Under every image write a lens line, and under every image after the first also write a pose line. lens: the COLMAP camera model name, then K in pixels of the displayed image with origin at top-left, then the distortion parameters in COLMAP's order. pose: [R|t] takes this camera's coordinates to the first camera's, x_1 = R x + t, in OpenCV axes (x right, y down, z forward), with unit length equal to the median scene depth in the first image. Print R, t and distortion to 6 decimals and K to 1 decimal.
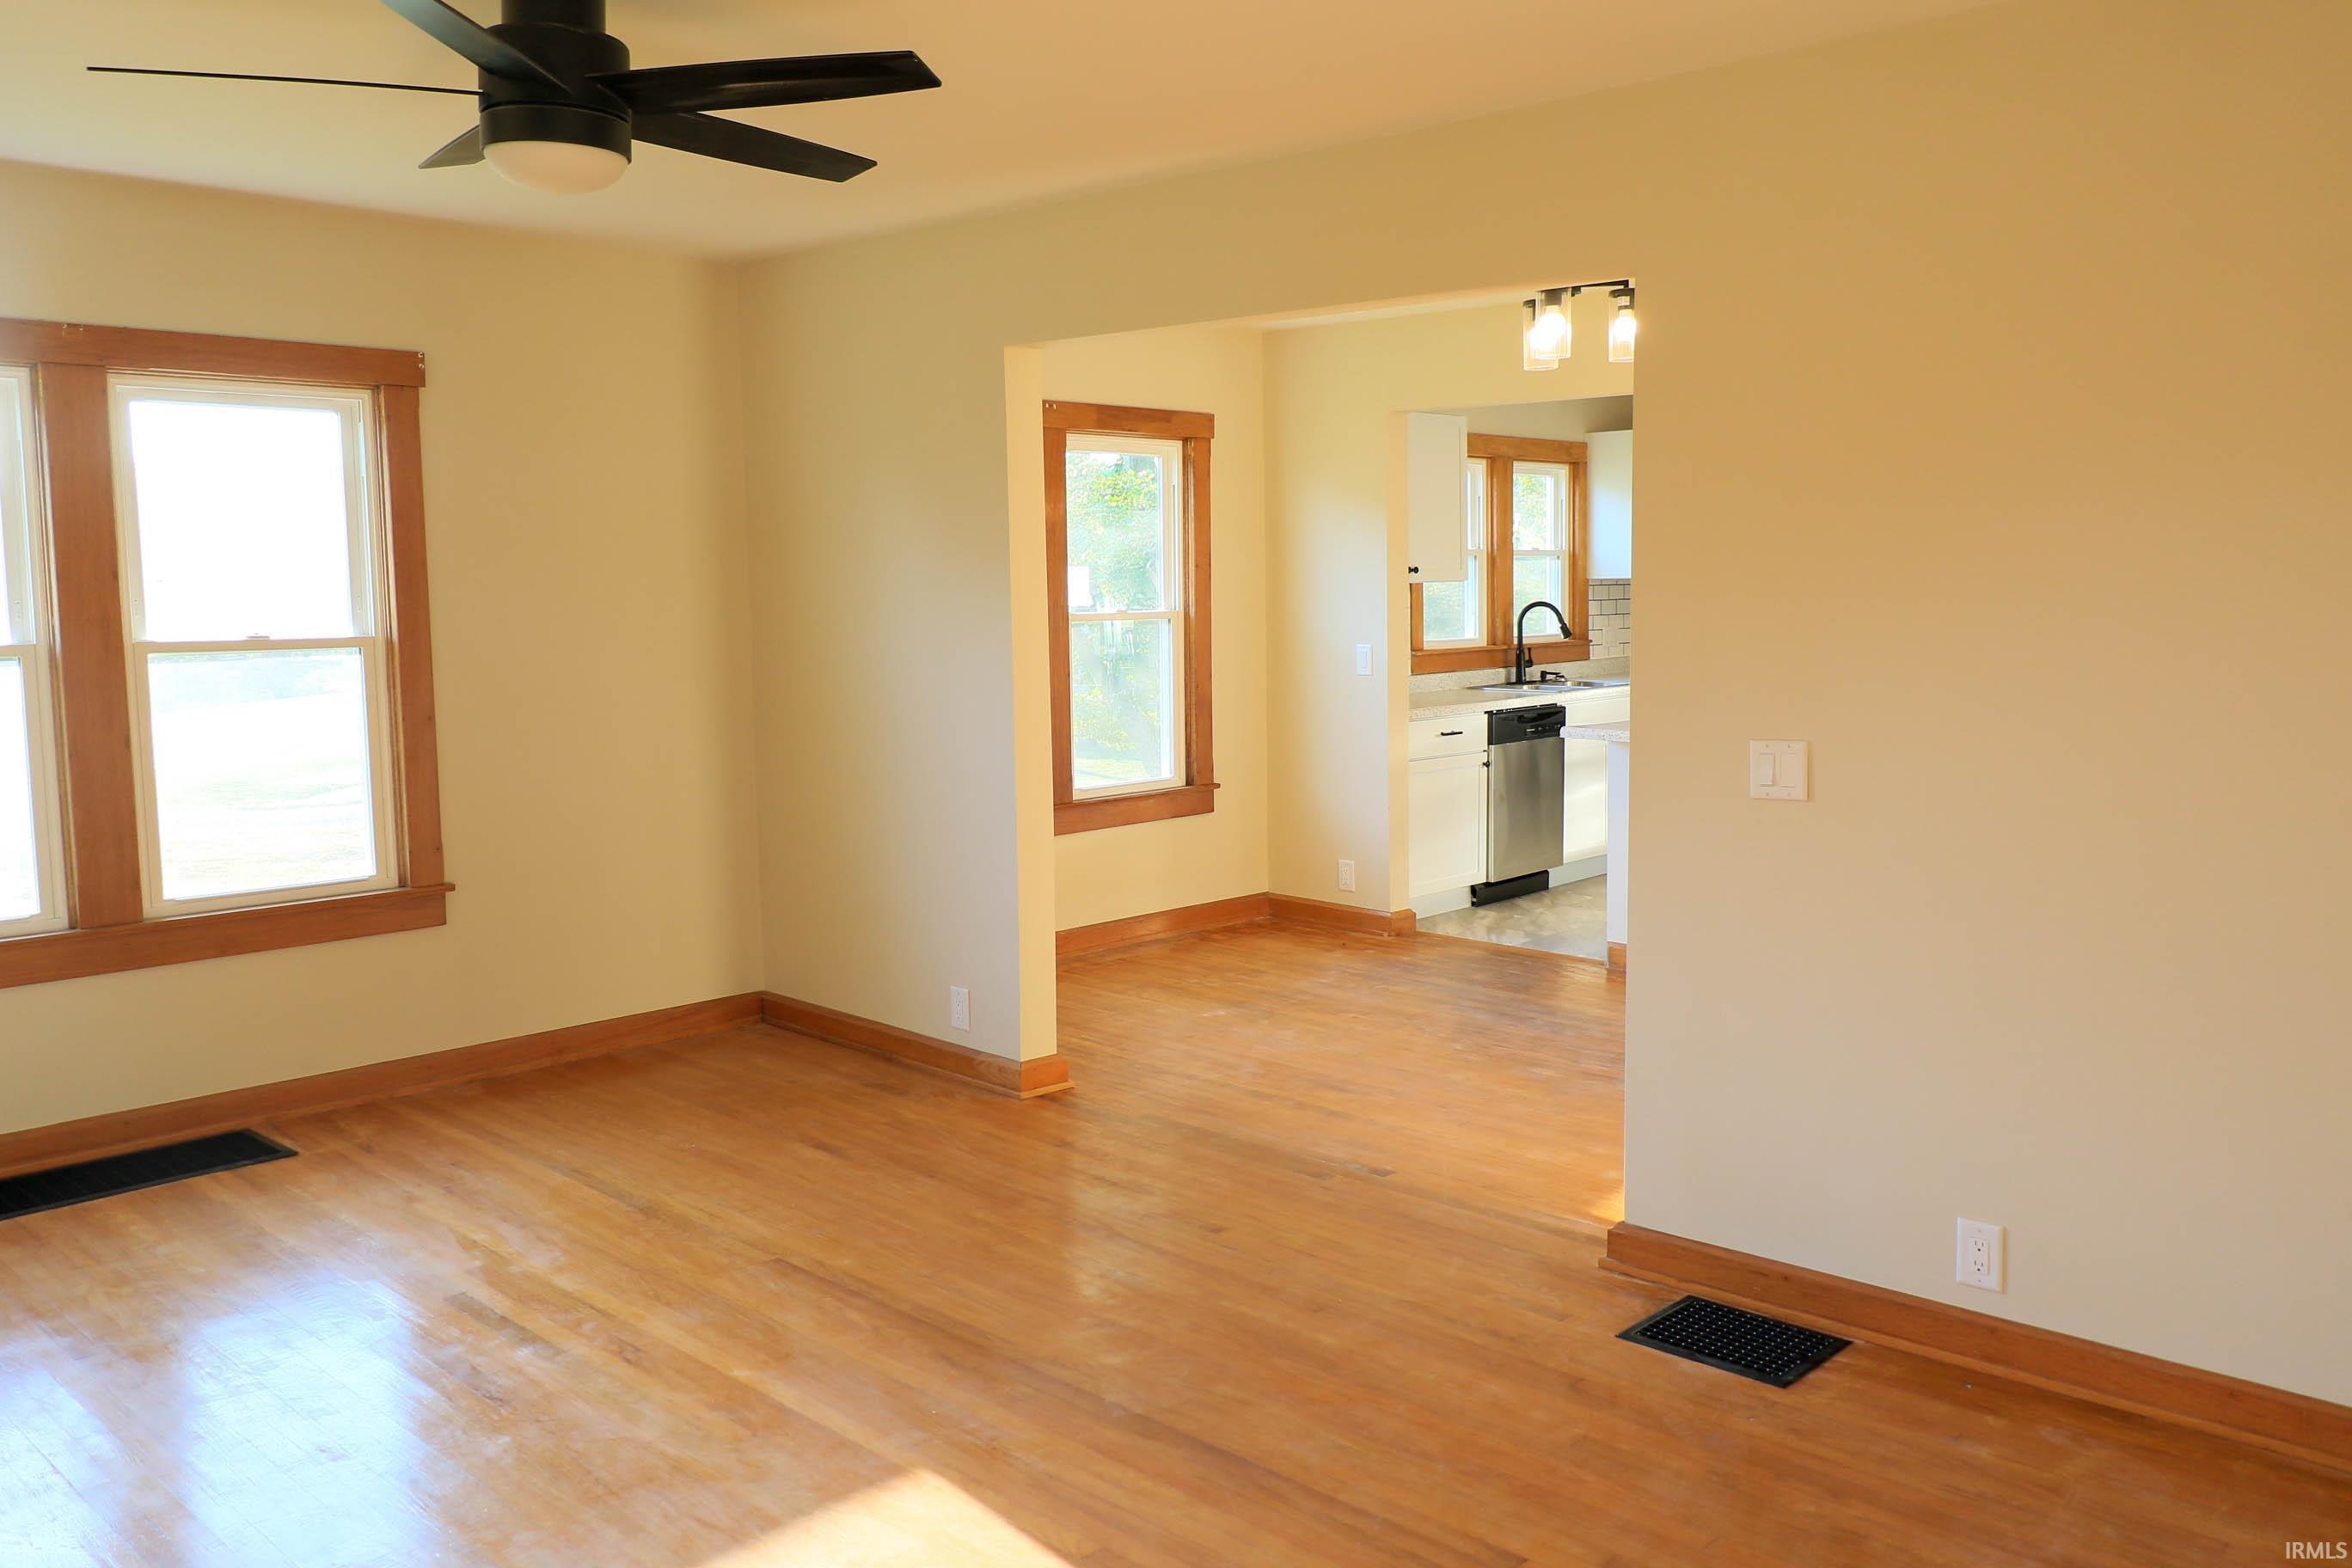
lens RADIAL K [[1838.1, 0, 1176.0], [0, 1838.1, 784.0], [0, 0, 1]] dist [-0.033536, 0.038466]
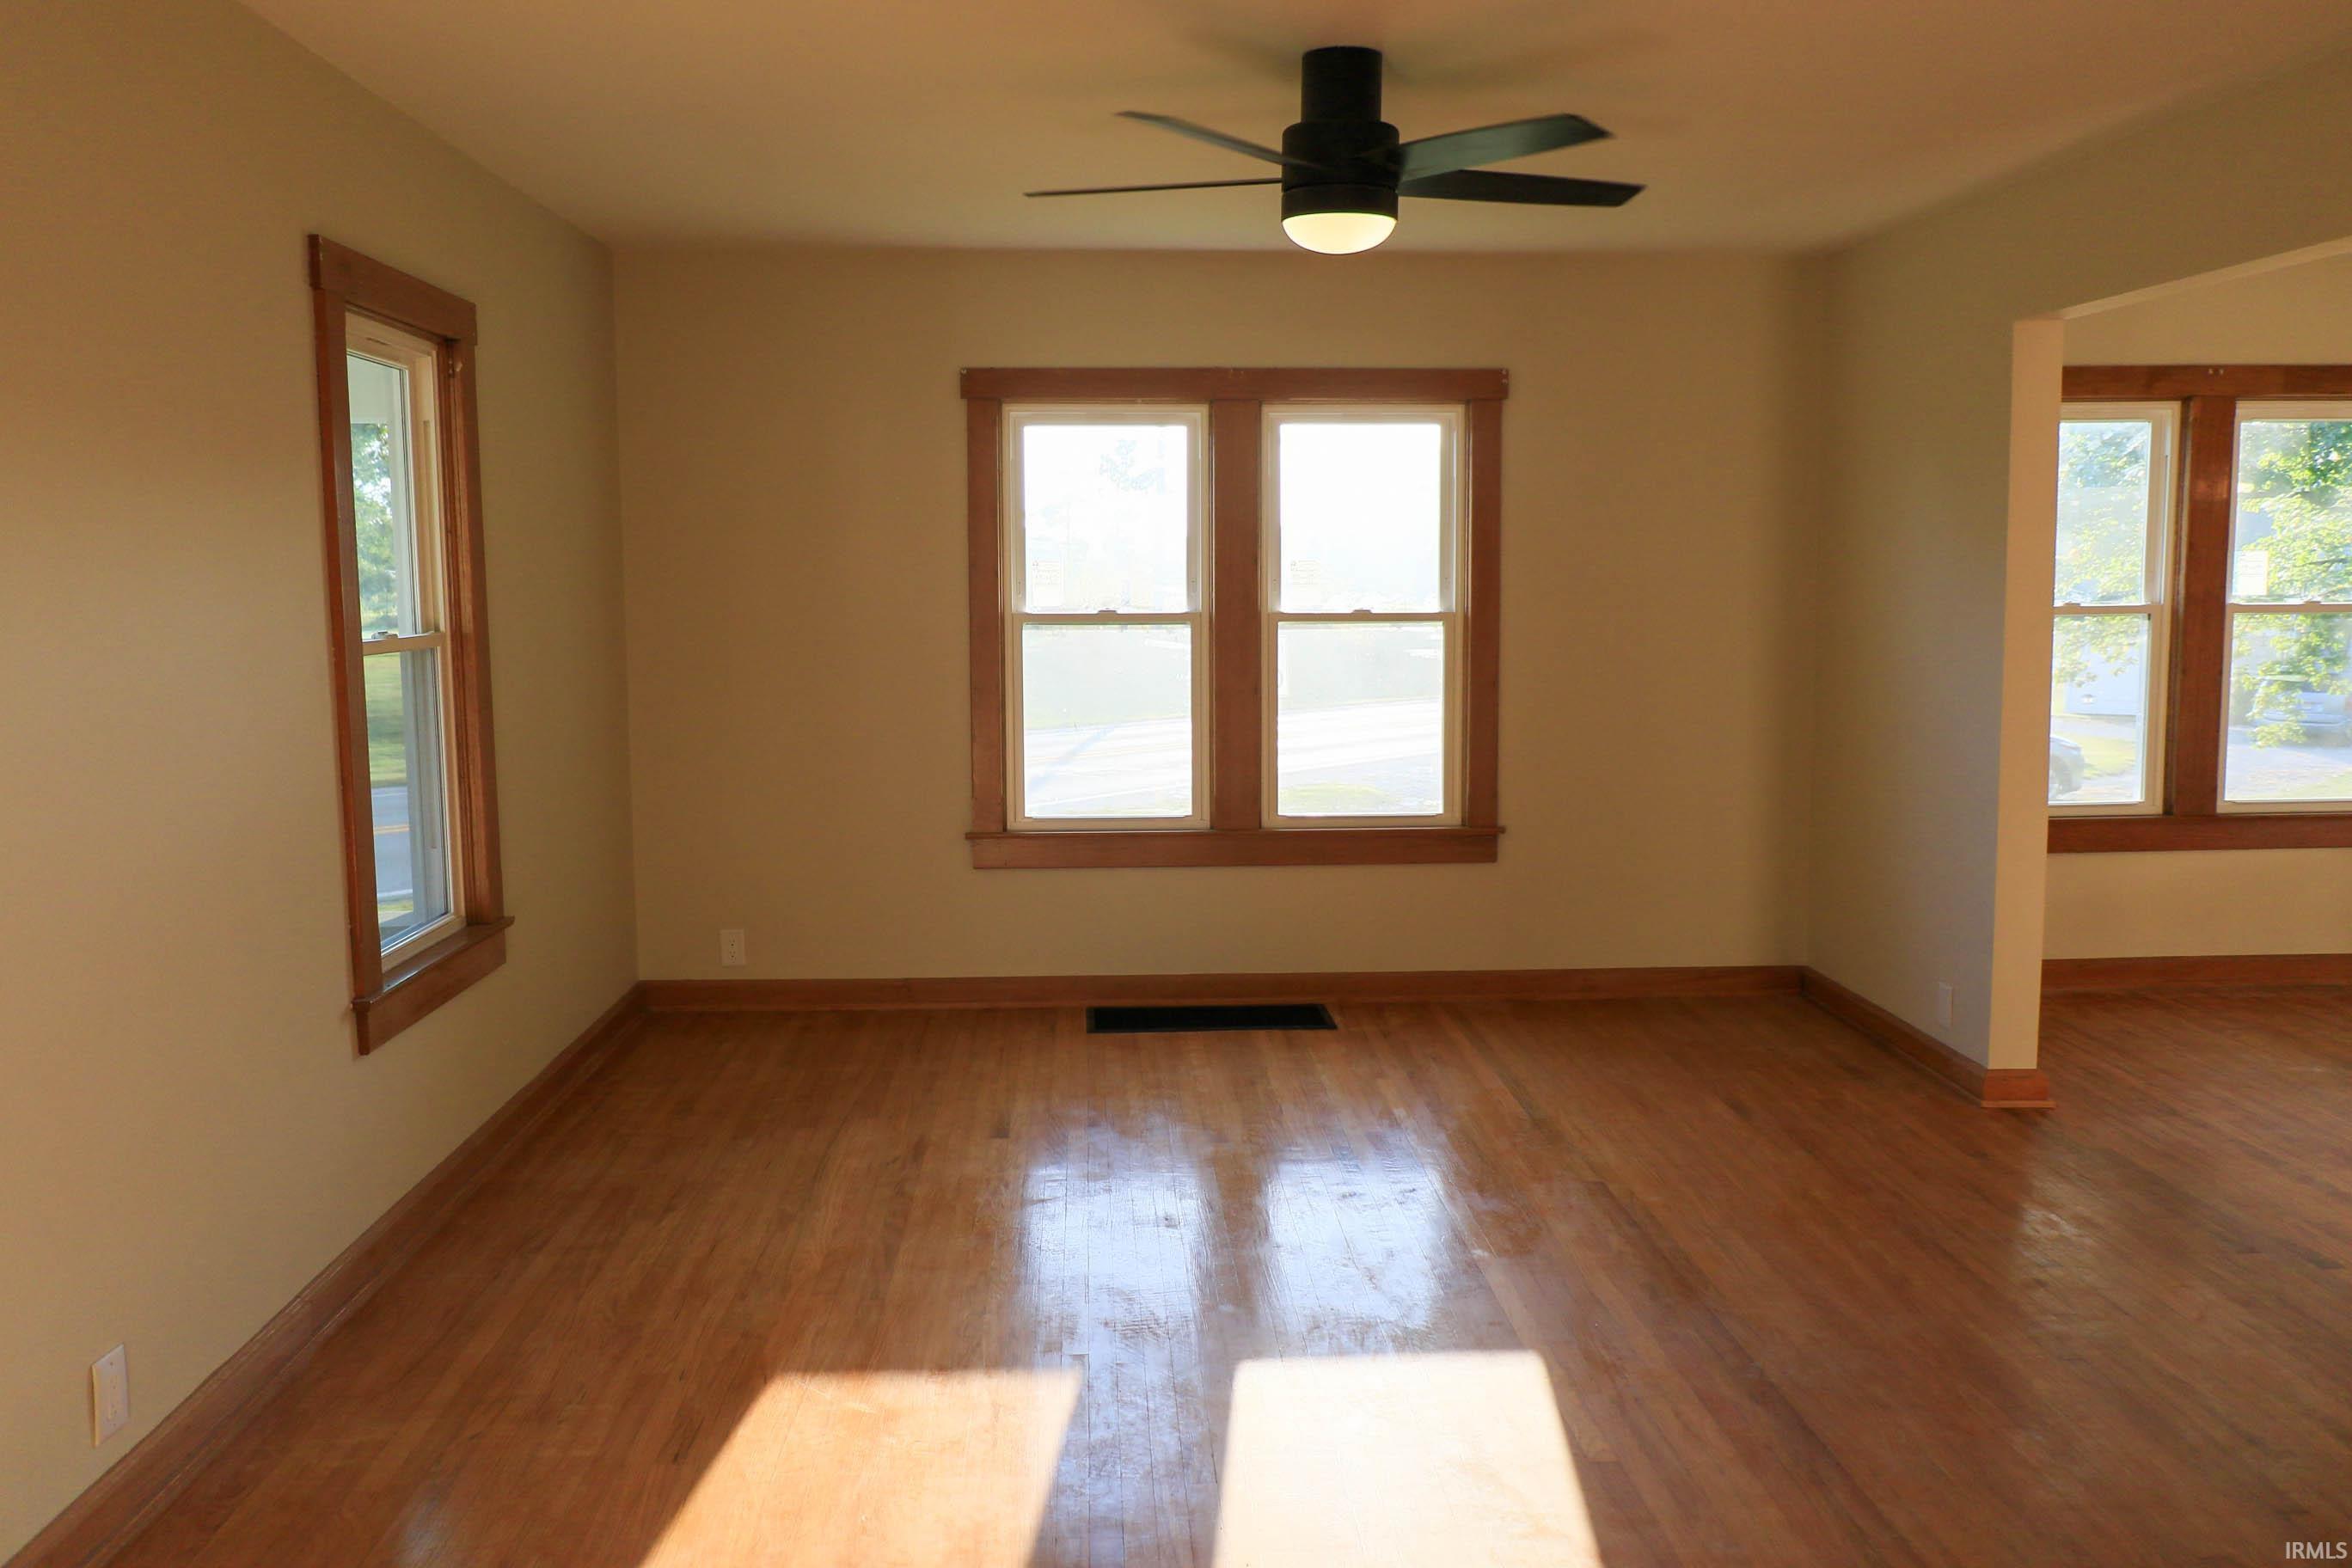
lens RADIAL K [[1838.1, 0, 1176.0], [0, 1838.1, 784.0], [0, 0, 1]] dist [-0.033536, 0.038466]
pose [[0.724949, 0.081109, -0.684011, 0.253663], [-0.074466, 0.996451, 0.039235, -0.003101], [0.684766, 0.022493, 0.728416, 0.011657]]
